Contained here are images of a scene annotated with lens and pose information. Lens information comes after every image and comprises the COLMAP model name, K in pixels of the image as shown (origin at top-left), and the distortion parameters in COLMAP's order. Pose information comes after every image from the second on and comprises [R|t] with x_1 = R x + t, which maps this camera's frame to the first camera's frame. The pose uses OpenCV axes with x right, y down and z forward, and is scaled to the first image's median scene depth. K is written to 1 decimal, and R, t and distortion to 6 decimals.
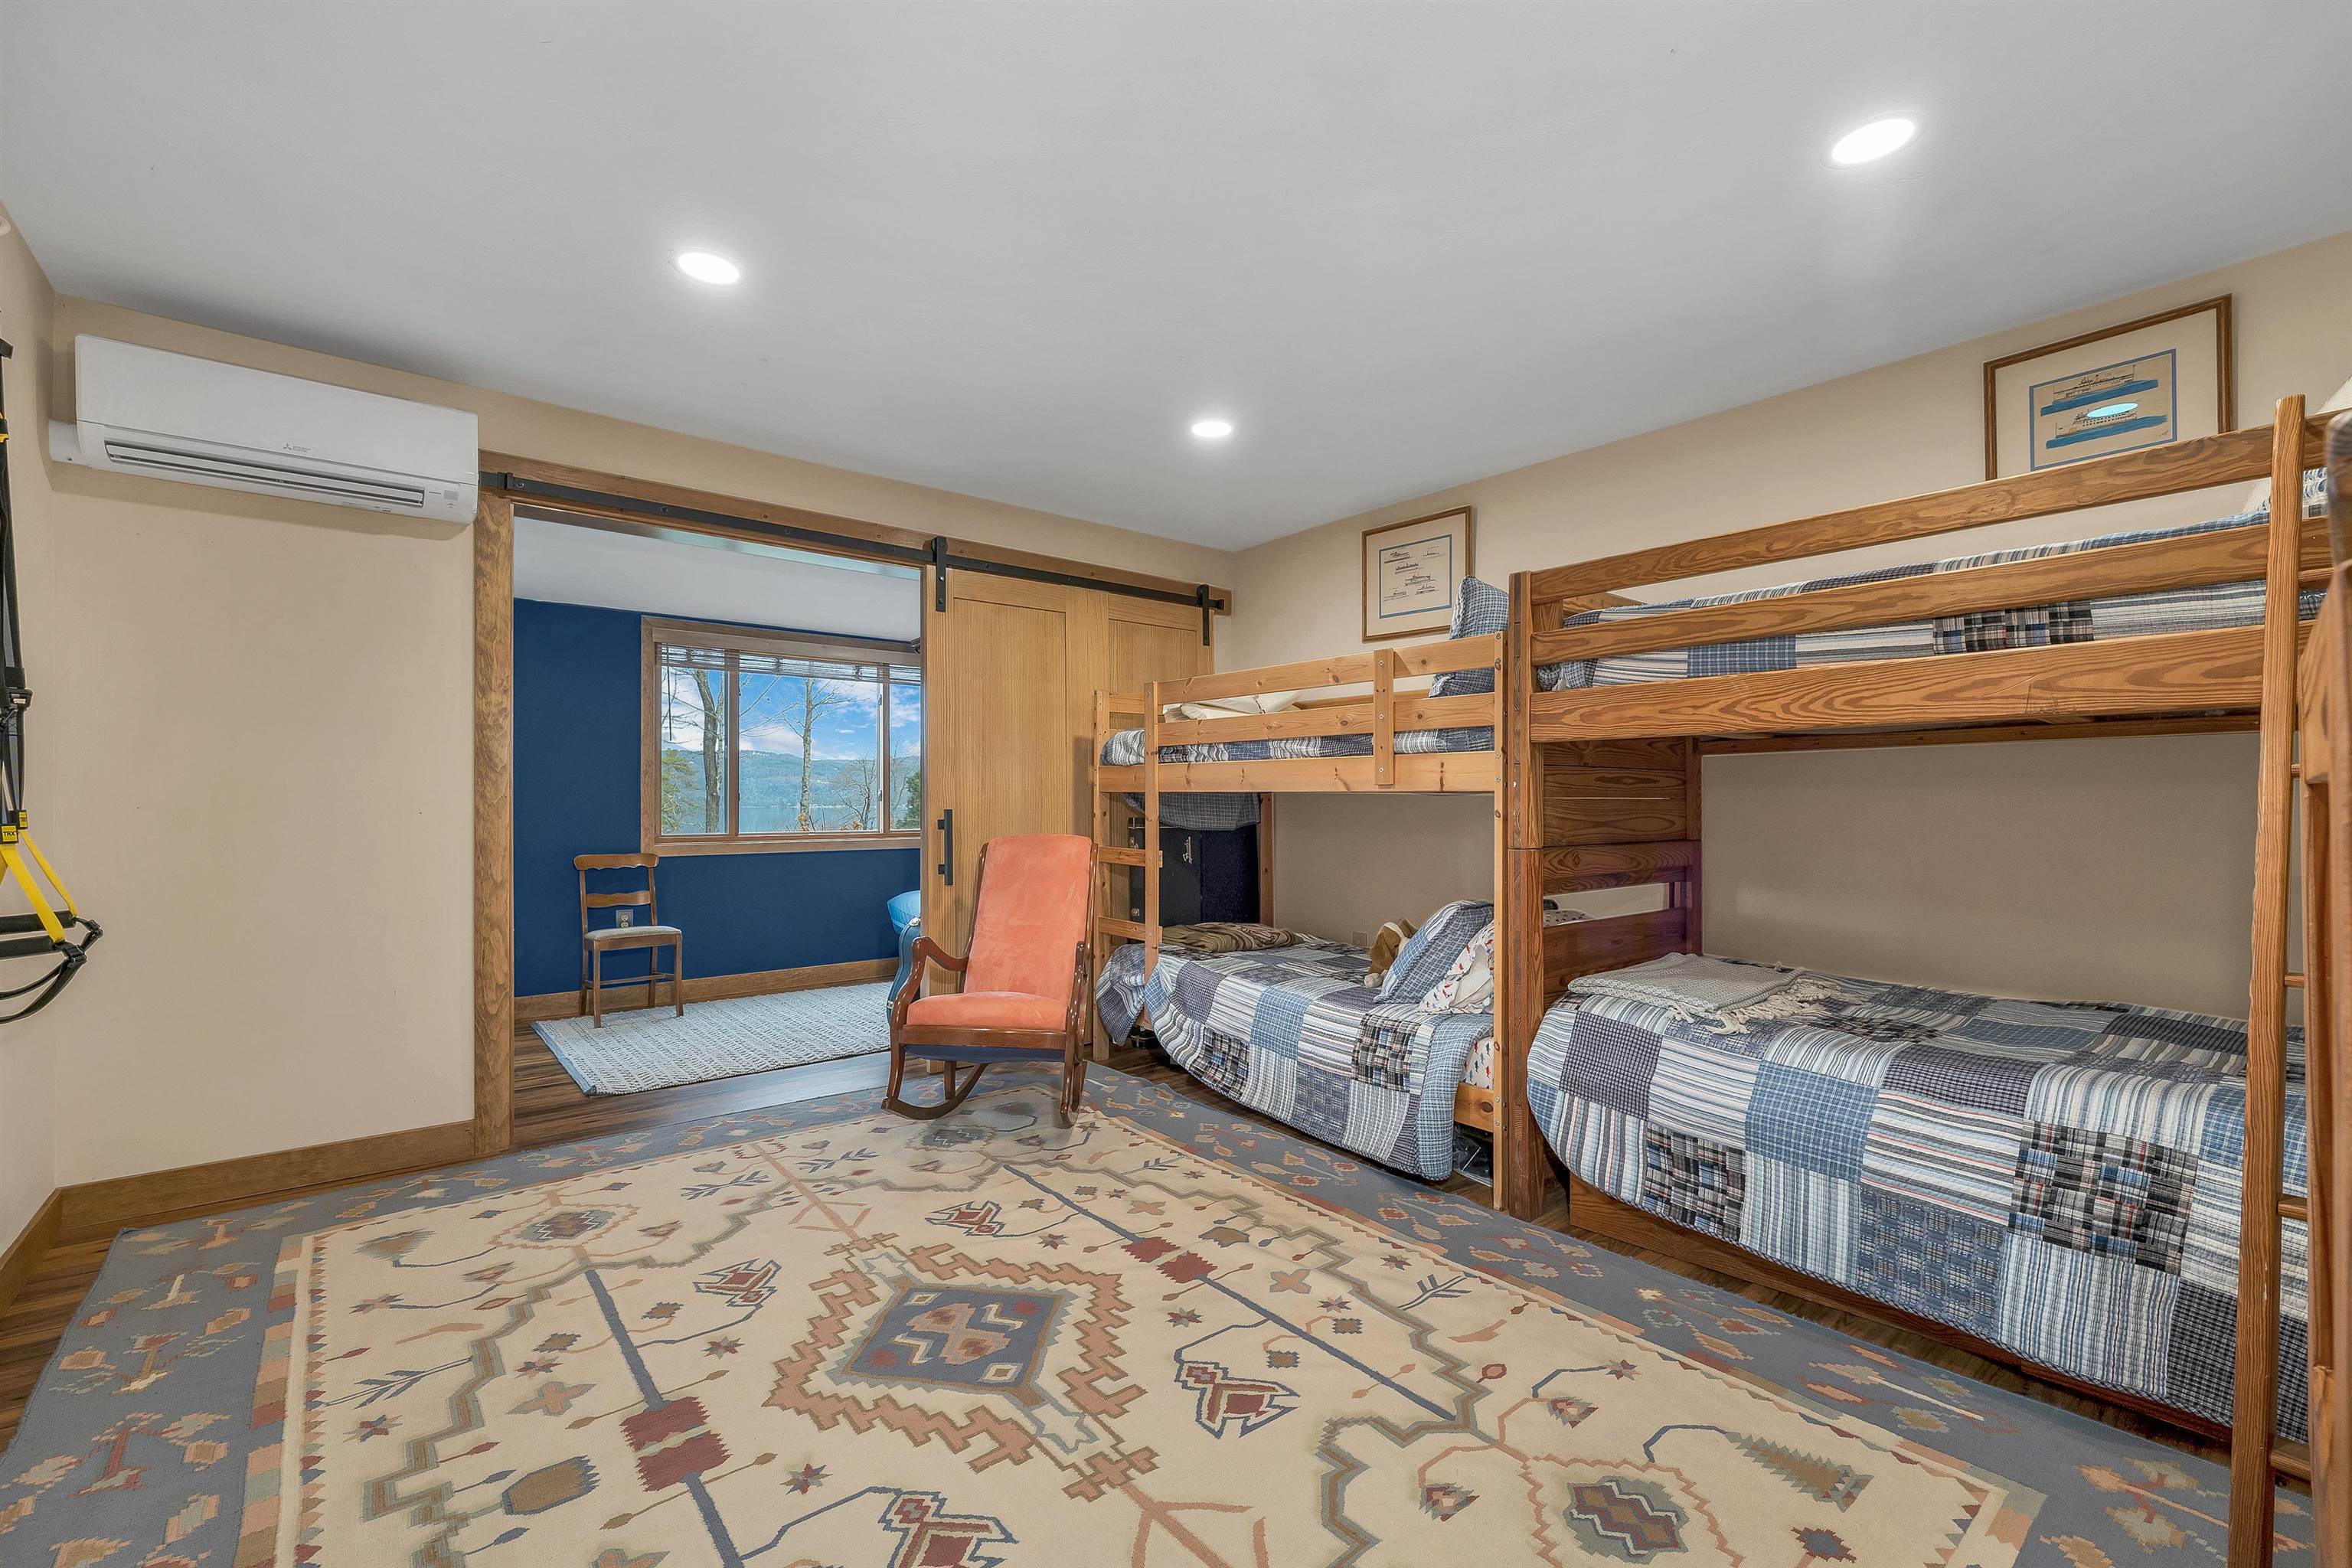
lens RADIAL K [[997.0, 0, 1209.3], [0, 997.0, 804.3], [0, 0, 1]] dist [0.003351, -0.001224]
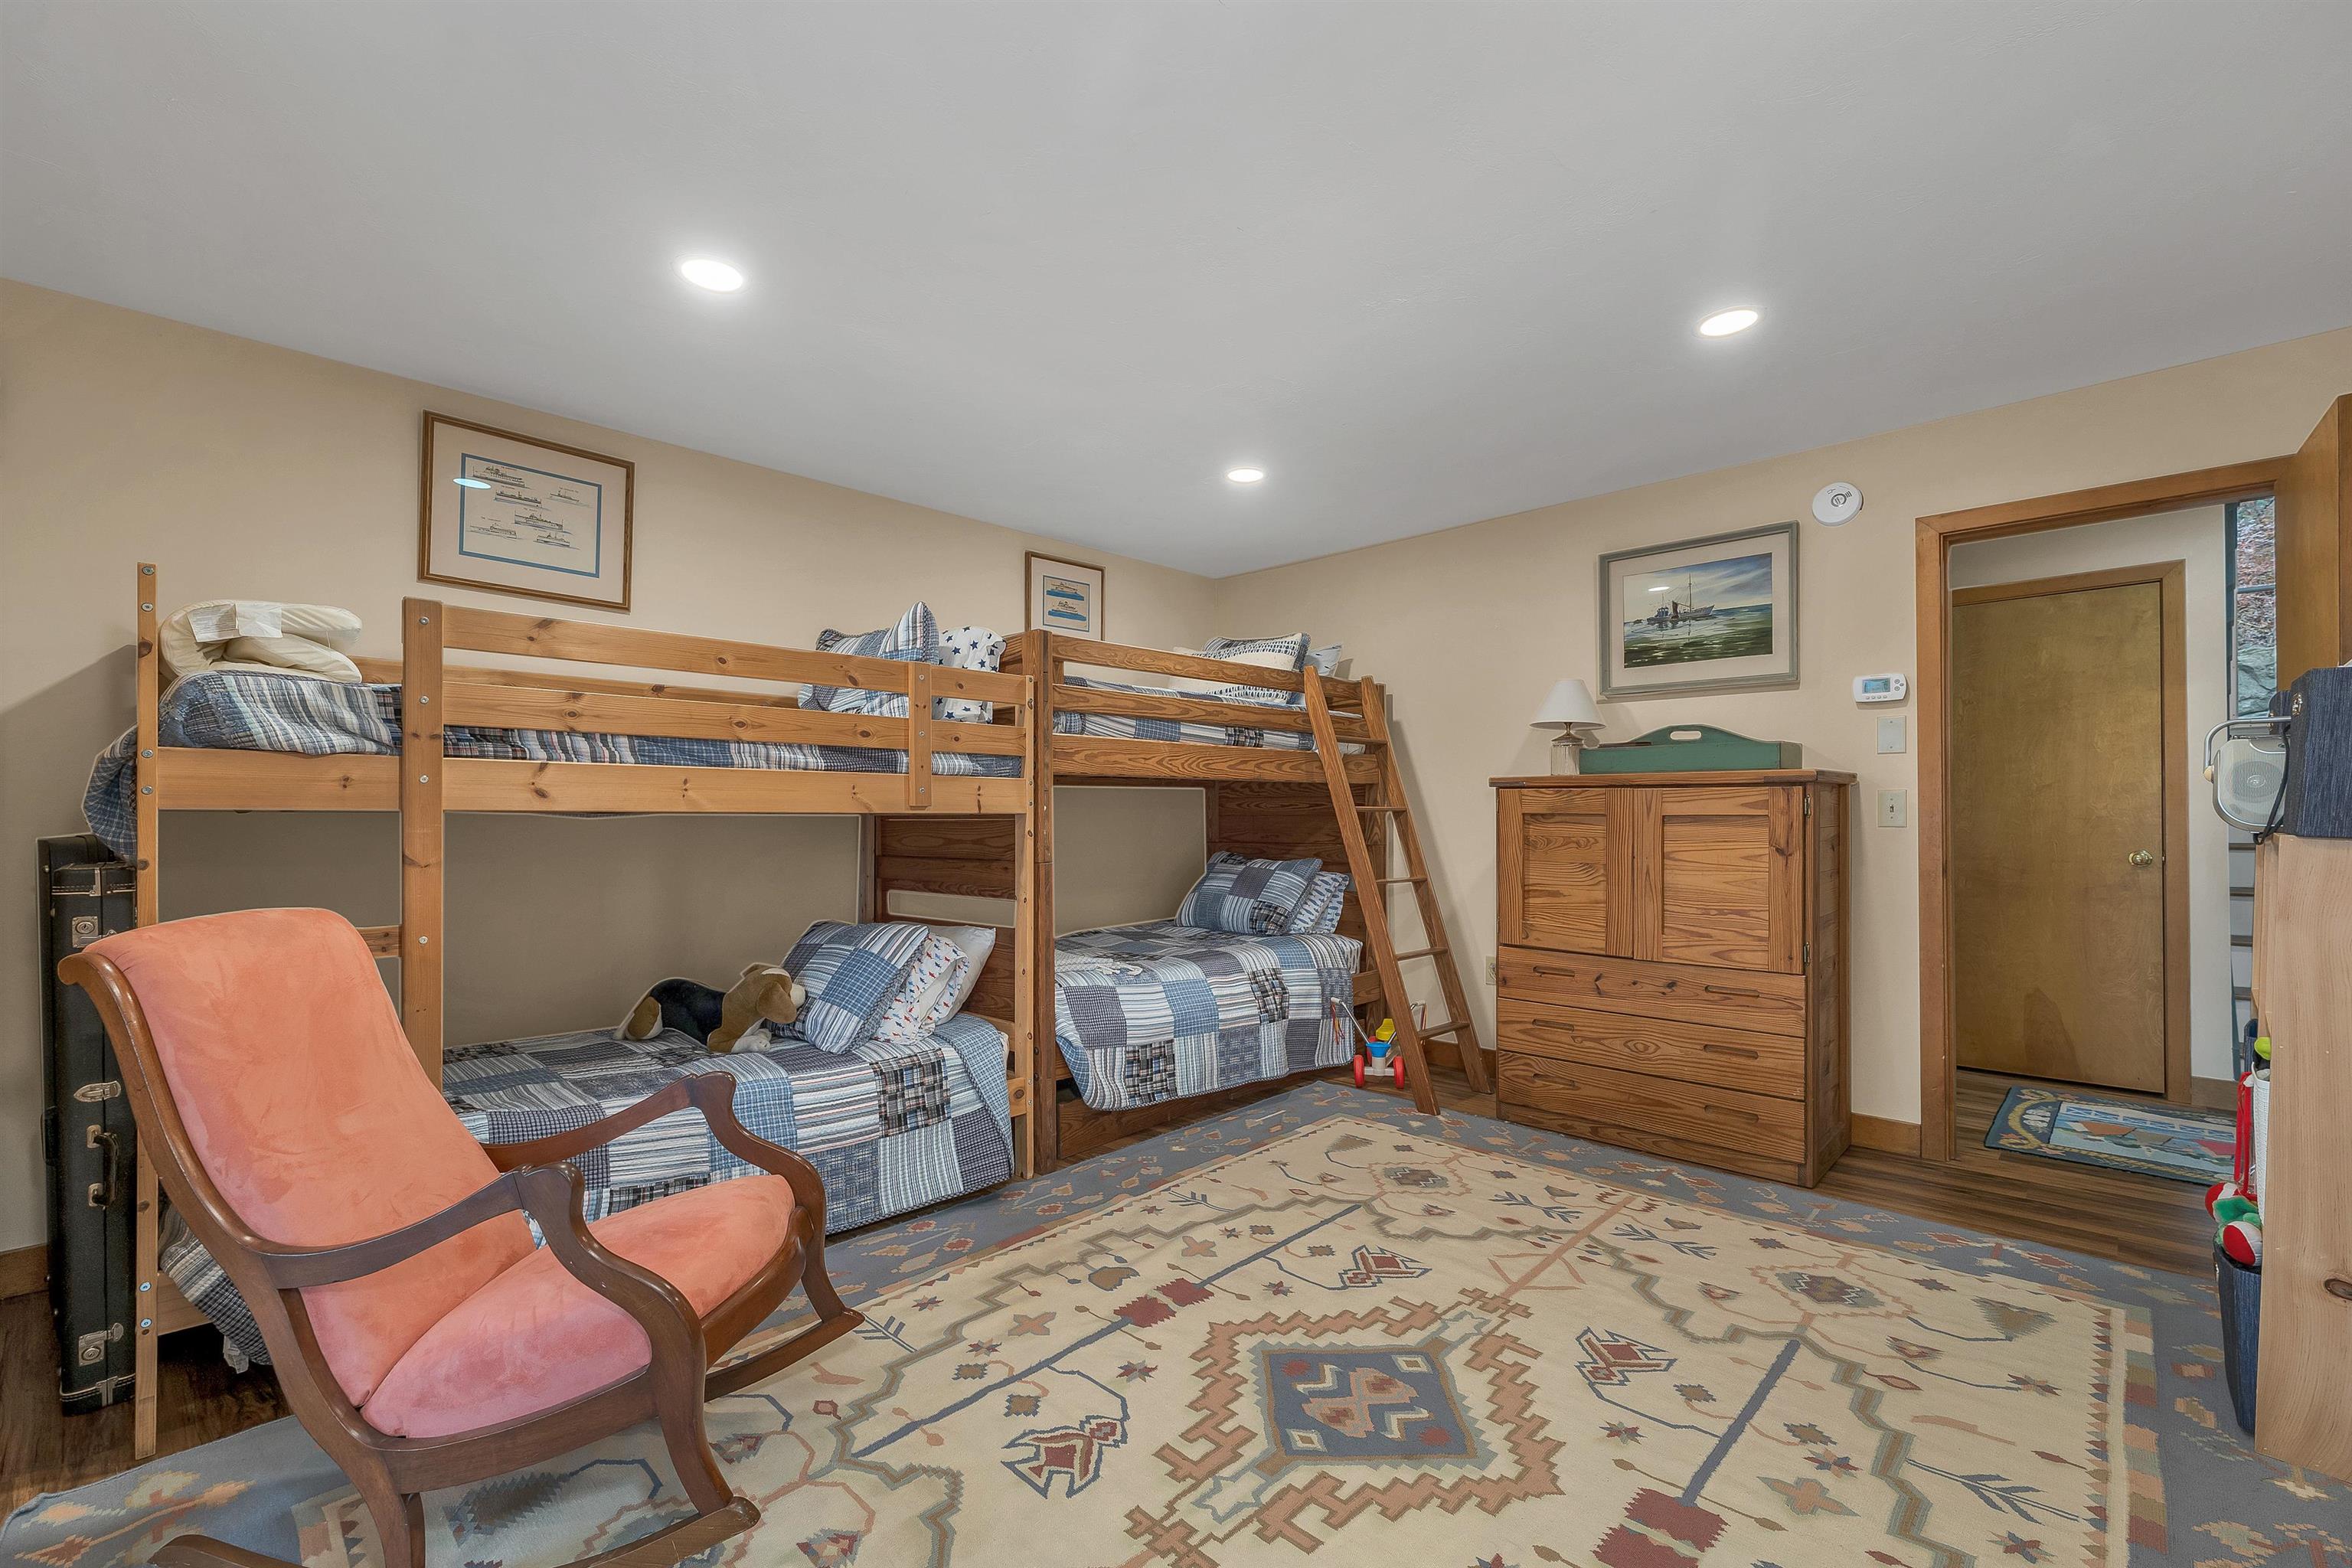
lens RADIAL K [[997.0, 0, 1156.9], [0, 997.0, 818.9], [0, 0, 1]] dist [0.003351, -0.001224]
pose [[-0.083284, -0.001193, 0.996525, -0.983076], [0.008550, 0.999962, 0.001912, -0.009153], [-0.996489, 0.008680, -0.083270, 1.074279]]
